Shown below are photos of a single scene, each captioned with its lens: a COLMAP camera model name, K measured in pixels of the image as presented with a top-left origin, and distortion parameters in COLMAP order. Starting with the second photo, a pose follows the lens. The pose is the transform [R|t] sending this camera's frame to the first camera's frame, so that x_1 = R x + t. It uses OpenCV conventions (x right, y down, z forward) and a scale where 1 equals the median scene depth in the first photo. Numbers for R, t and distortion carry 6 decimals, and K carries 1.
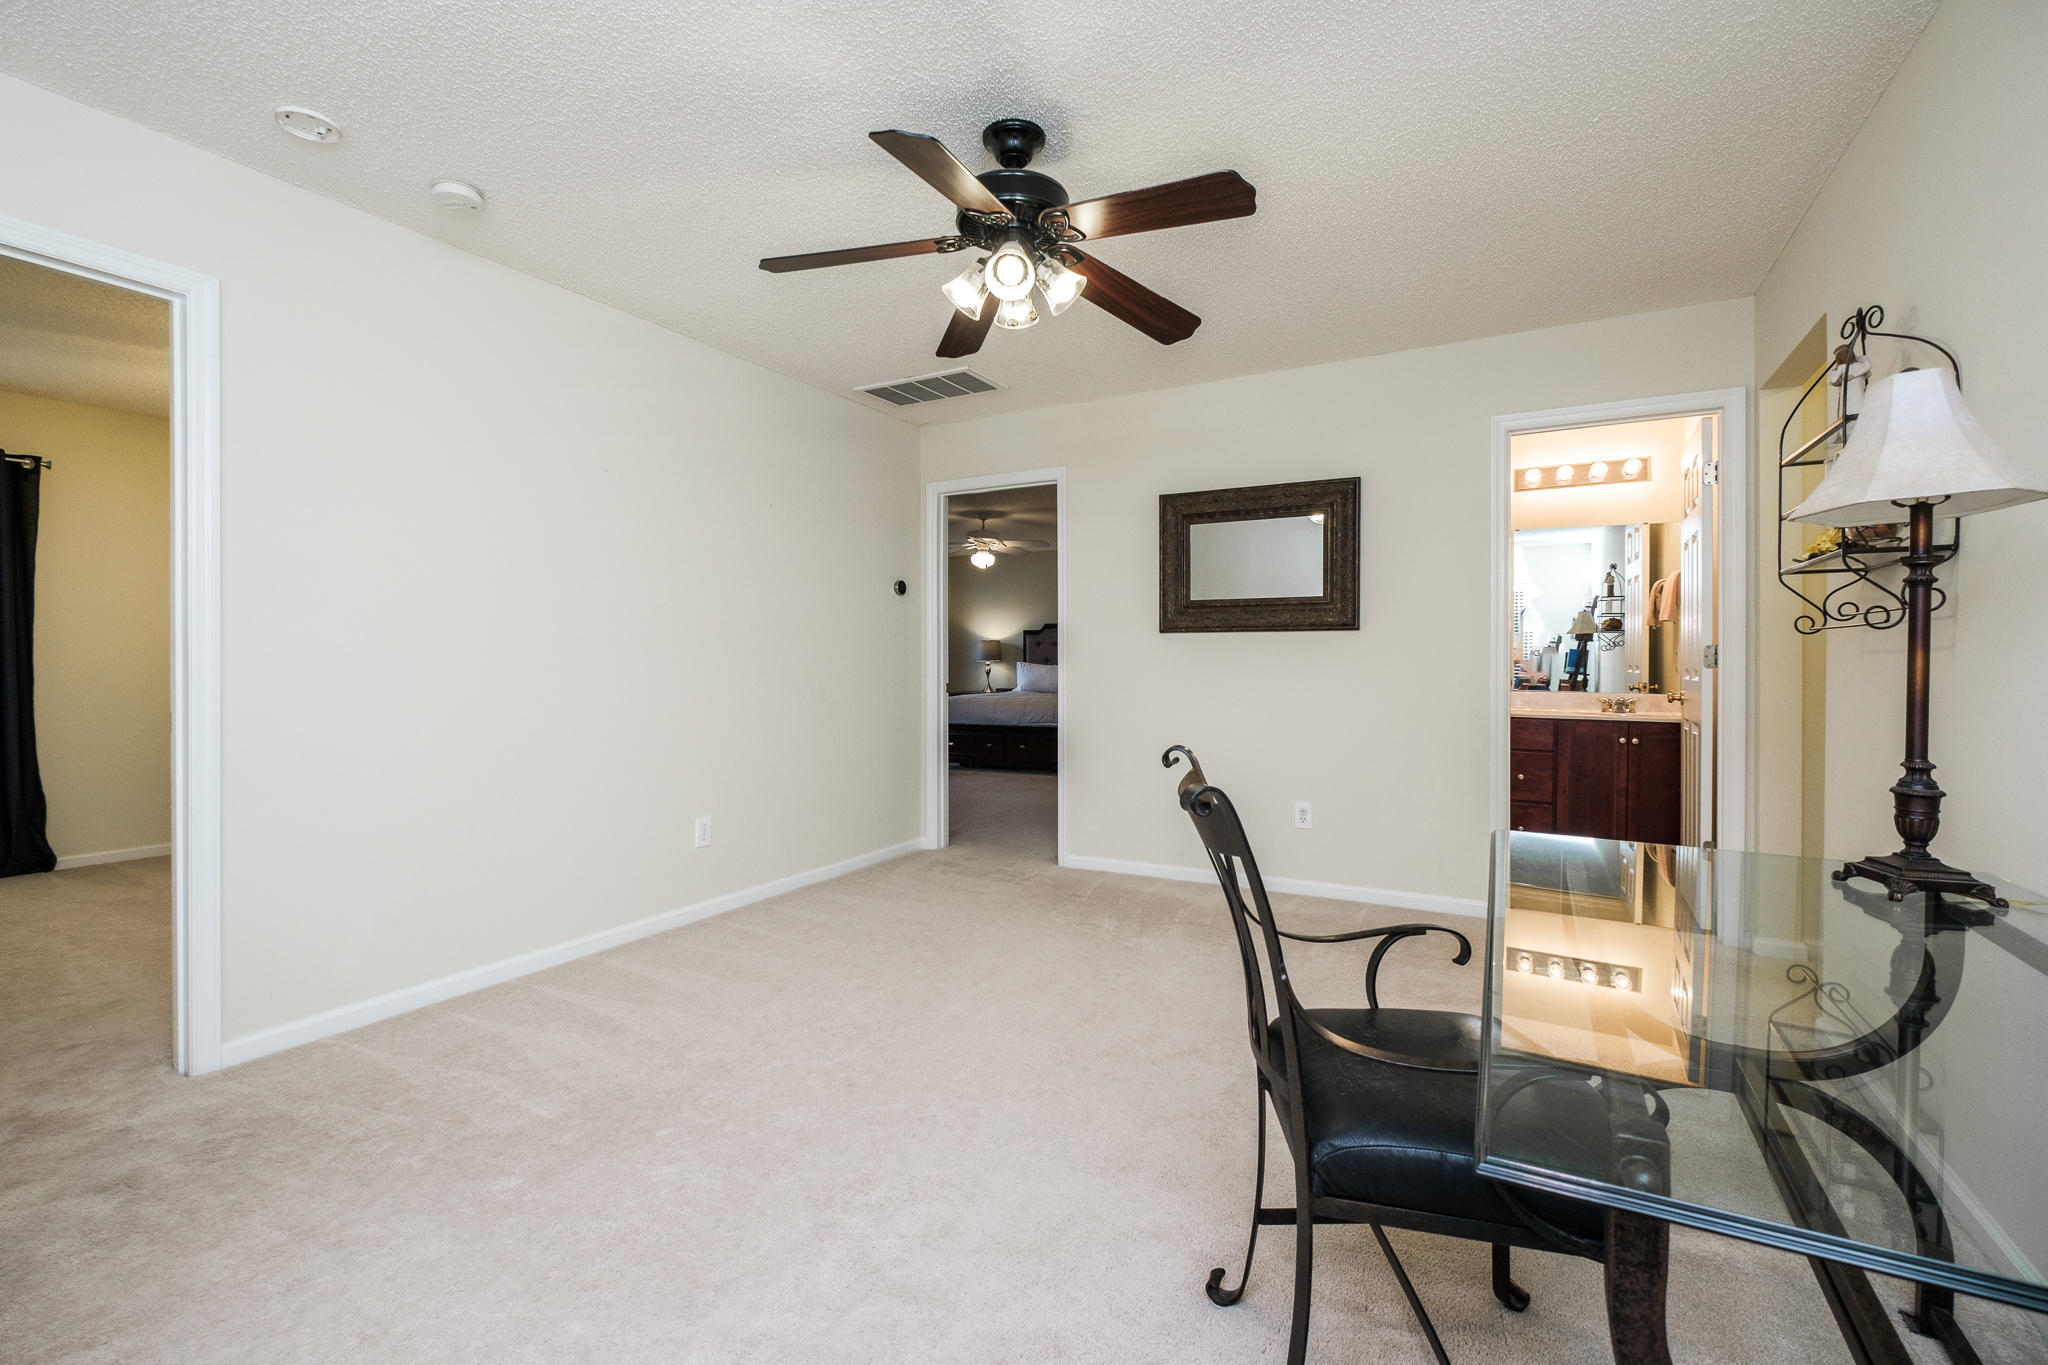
lens RADIAL K [[892.8, 0, 1011.4], [0, 892.8, 668.2], [0, 0, 1]] dist [0.003625, -0.005798]
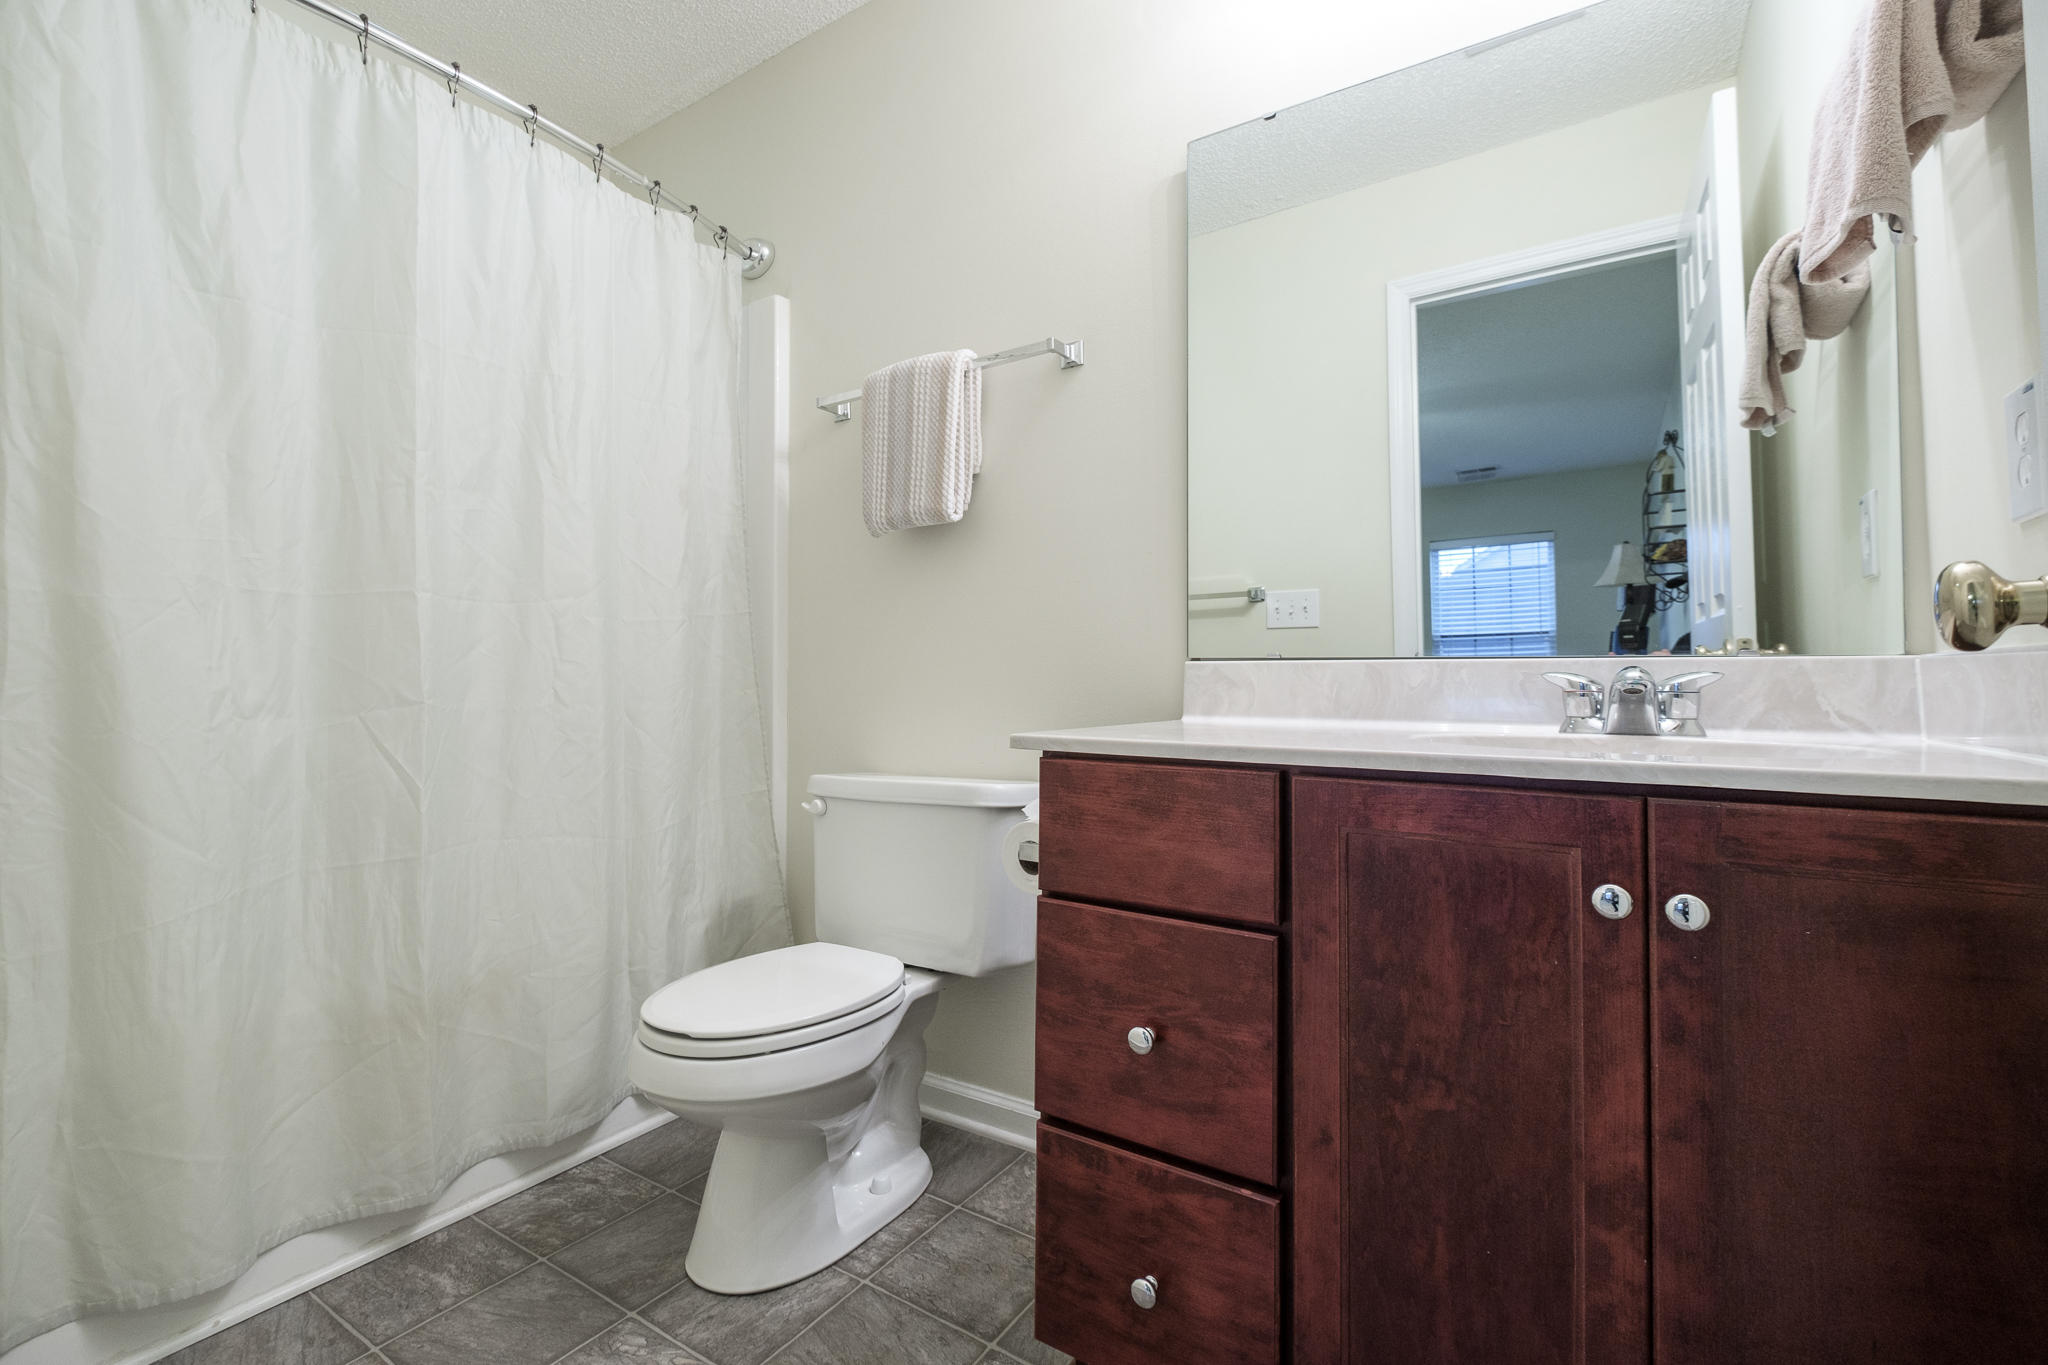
lens RADIAL K [[892.8, 0, 1011.4], [0, 892.8, 668.2], [0, 0, 1]] dist [0.003625, -0.005798]
pose [[0.997670, -0.001206, -0.068208, 0.567126], [-0.000801, 0.999567, -0.029400, 0.041748], [0.068214, 0.029386, 0.997238, 0.801593]]
